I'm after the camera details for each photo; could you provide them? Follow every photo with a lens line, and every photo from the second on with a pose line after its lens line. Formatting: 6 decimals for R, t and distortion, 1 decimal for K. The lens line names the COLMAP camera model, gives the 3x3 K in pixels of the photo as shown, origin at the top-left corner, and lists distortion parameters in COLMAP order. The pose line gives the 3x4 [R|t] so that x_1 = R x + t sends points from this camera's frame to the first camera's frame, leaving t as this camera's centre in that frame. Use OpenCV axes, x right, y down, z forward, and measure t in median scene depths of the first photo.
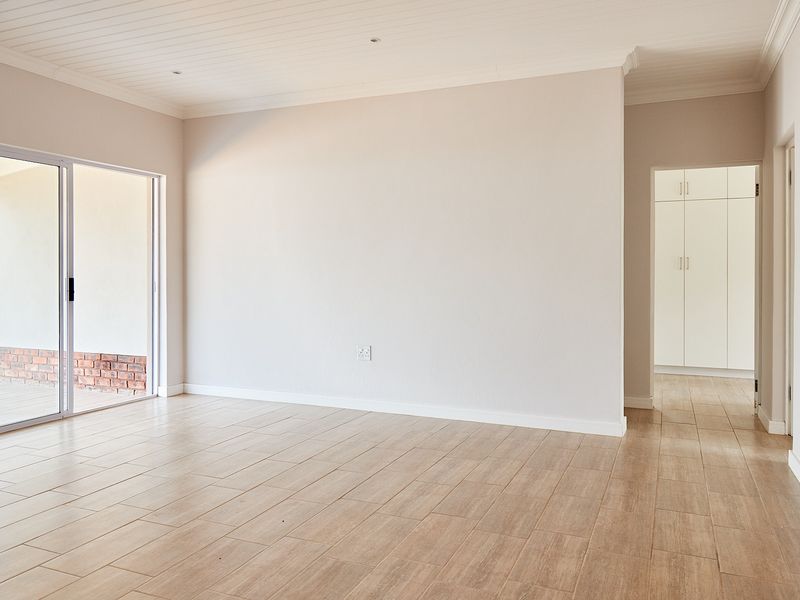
lens RADIAL K [[624.4, 0, 401.0], [0, 624.4, 298.3], [0, 0, 1]] dist [0.006972, -0.006792]
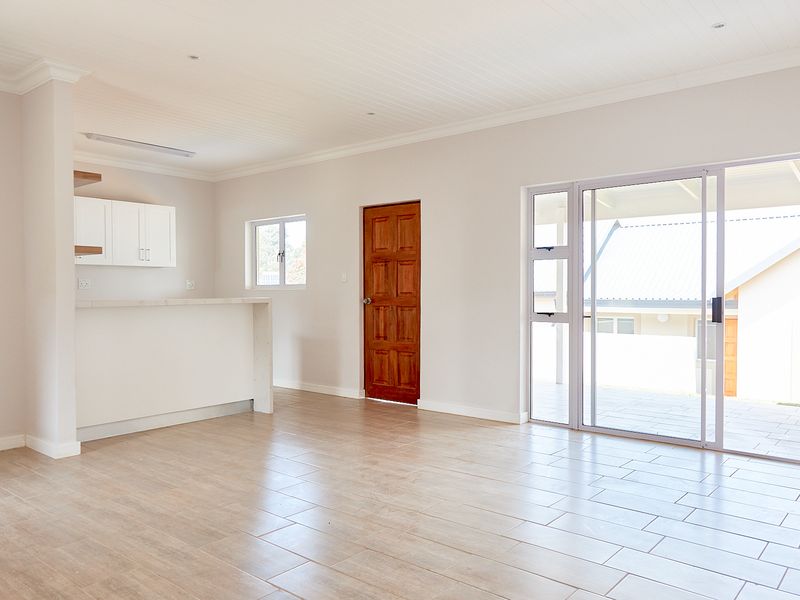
lens RADIAL K [[624.4, 0, 400.8], [0, 624.4, 299.2], [0, 0, 1]] dist [0.006972, -0.006792]
pose [[-0.295161, 0.004673, -0.955436, 0.910890], [-0.036597, 0.999199, 0.016193, -0.050885], [0.954746, 0.039746, -0.294754, 1.637221]]
